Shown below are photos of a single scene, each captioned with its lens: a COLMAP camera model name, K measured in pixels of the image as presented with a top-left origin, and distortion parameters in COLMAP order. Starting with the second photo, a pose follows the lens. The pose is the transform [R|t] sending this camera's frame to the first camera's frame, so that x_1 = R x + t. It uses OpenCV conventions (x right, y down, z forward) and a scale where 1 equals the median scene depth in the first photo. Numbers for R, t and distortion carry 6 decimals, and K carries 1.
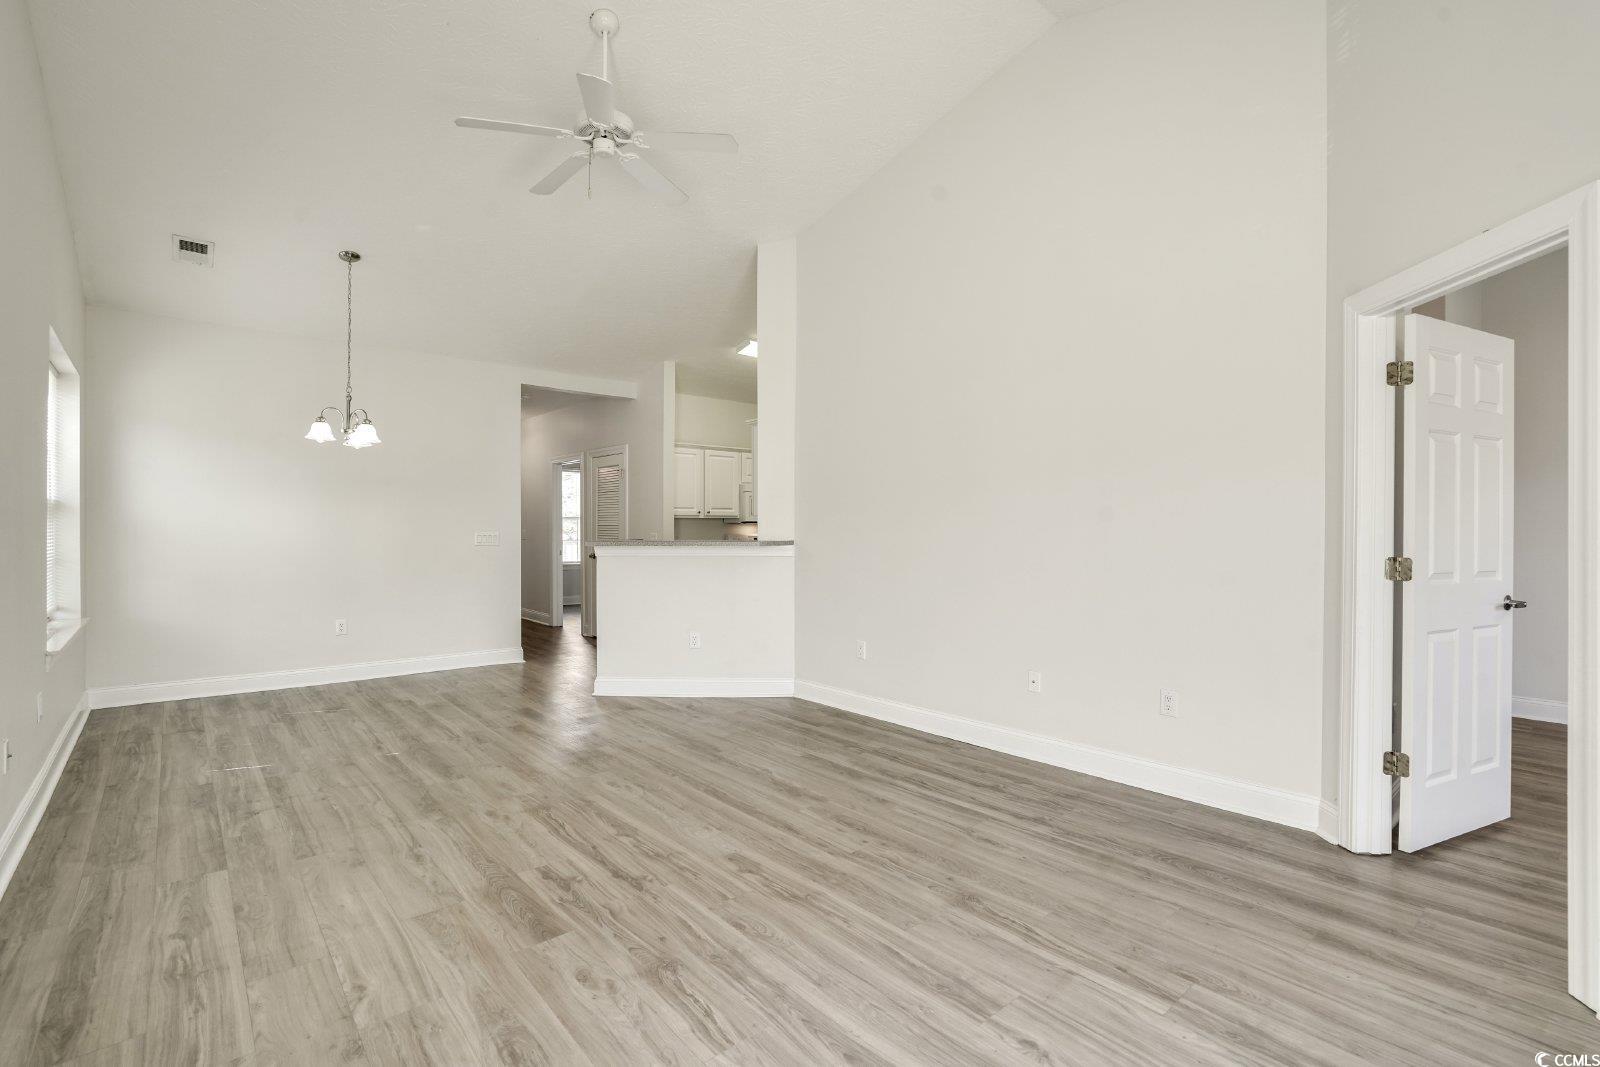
lens RADIAL K [[762.1, 0, 800.0], [0, 762.1, 533.5], [0, 0, 1]] dist [-0.062615, 0.027956]
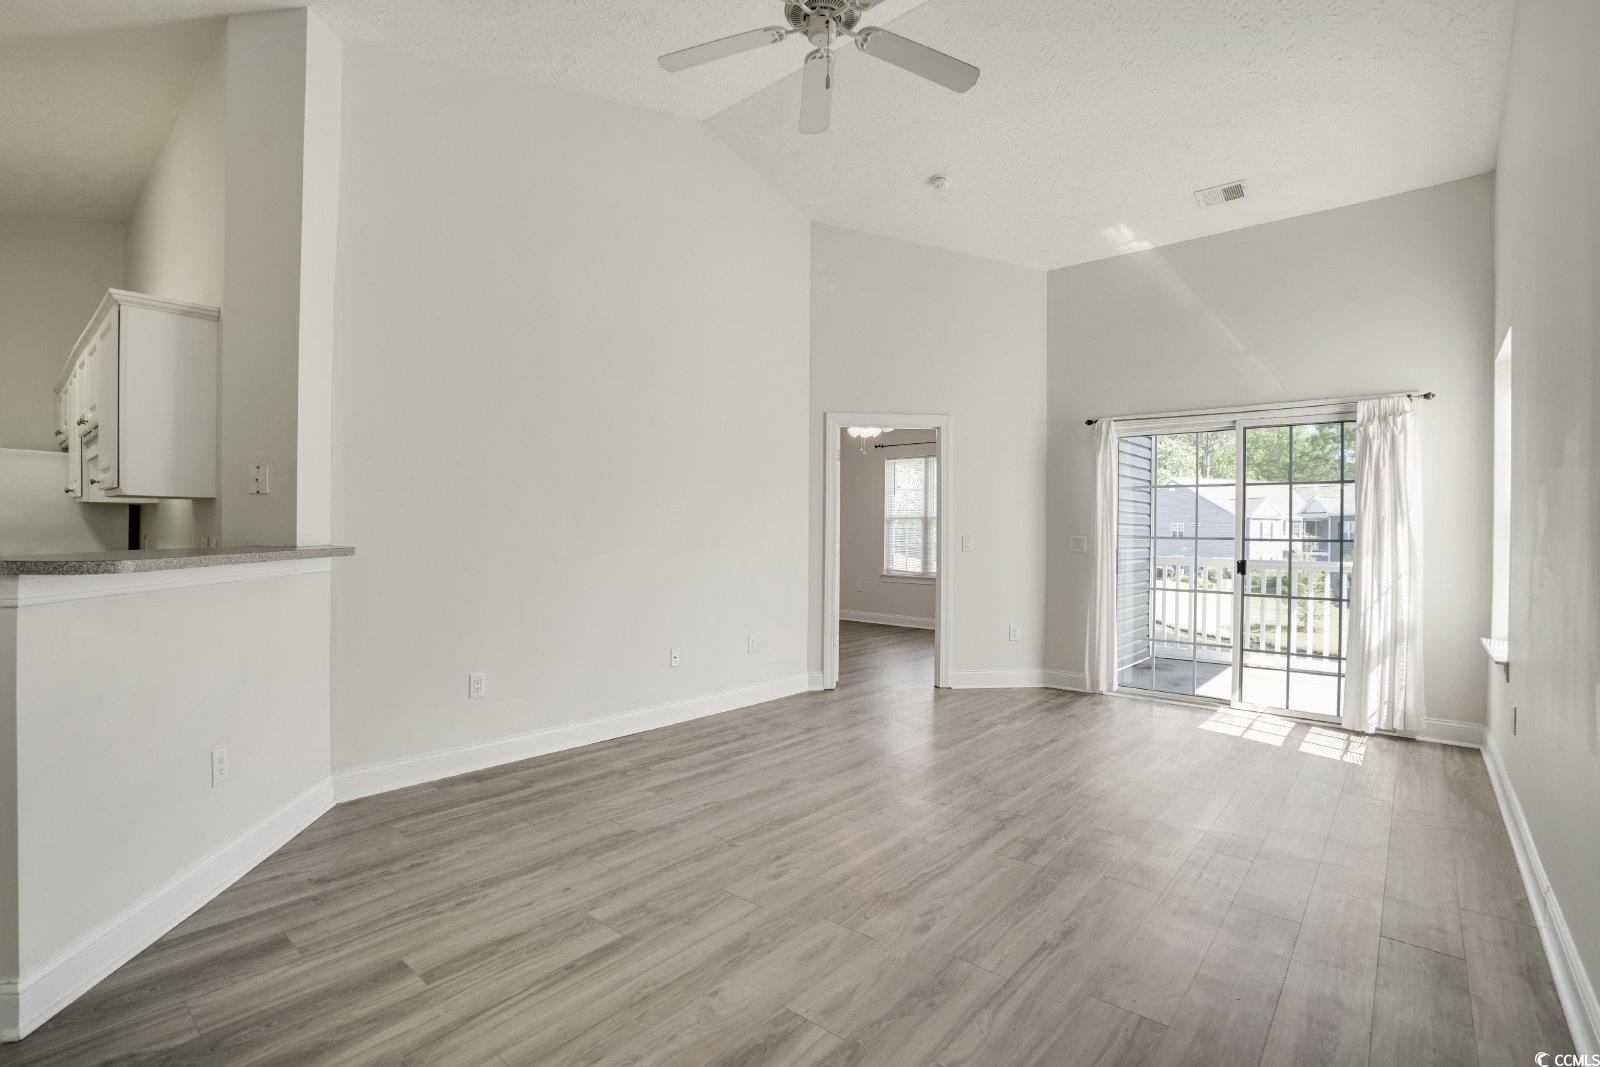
lens RADIAL K [[762.1, 0, 800.0], [0, 762.1, 533.5], [0, 0, 1]] dist [-0.062615, 0.027956]
pose [[-0.179508, -0.009108, 0.983714, -0.987093], [-0.004988, 0.999953, 0.008348, -0.011447], [-0.983744, -0.003408, -0.179544, 1.120328]]
